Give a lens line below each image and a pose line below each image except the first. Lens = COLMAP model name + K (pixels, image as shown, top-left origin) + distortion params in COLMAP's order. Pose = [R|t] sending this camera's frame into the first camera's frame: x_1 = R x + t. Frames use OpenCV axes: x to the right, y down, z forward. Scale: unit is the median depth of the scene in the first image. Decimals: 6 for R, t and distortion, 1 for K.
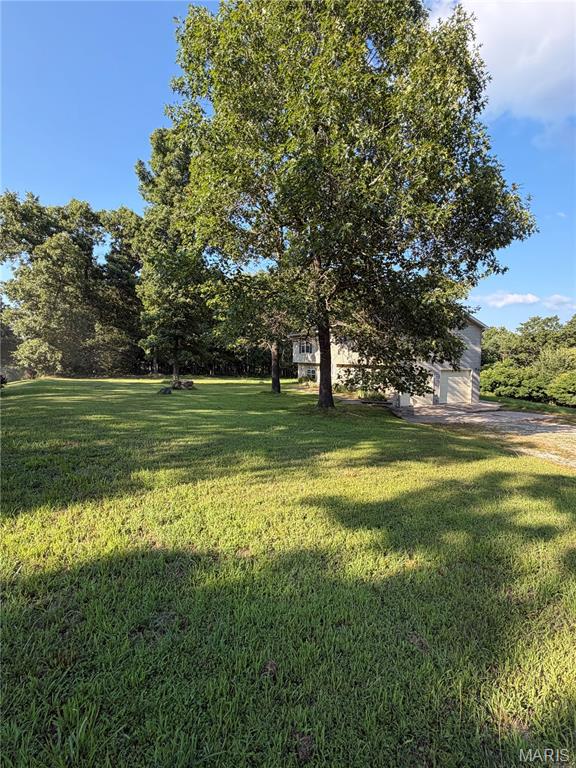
lens RADIAL K [[347.4, 0, 284.4], [0, 347.4, 383.1], [0, 0, 1]] dist [-0.004162, -0.000152]
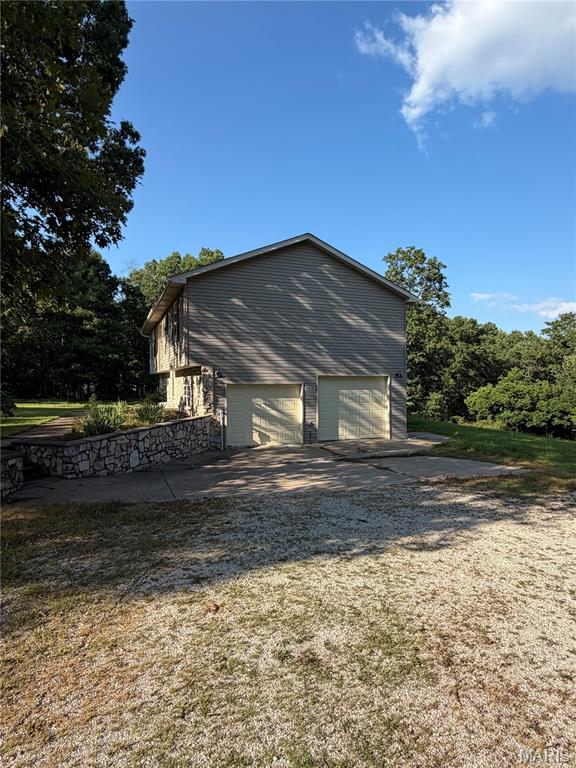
lens RADIAL K [[422.5, 0, 291.1], [0, 422.5, 385.6], [0, 0, 1]] dist [0.001748, 0.000812]
pose [[0.999993, -0.002673, -0.002623, 0.224361], [0.002516, 0.998307, -0.058110, 0.007890], [0.002774, 0.058103, 0.998307, 0.199852]]
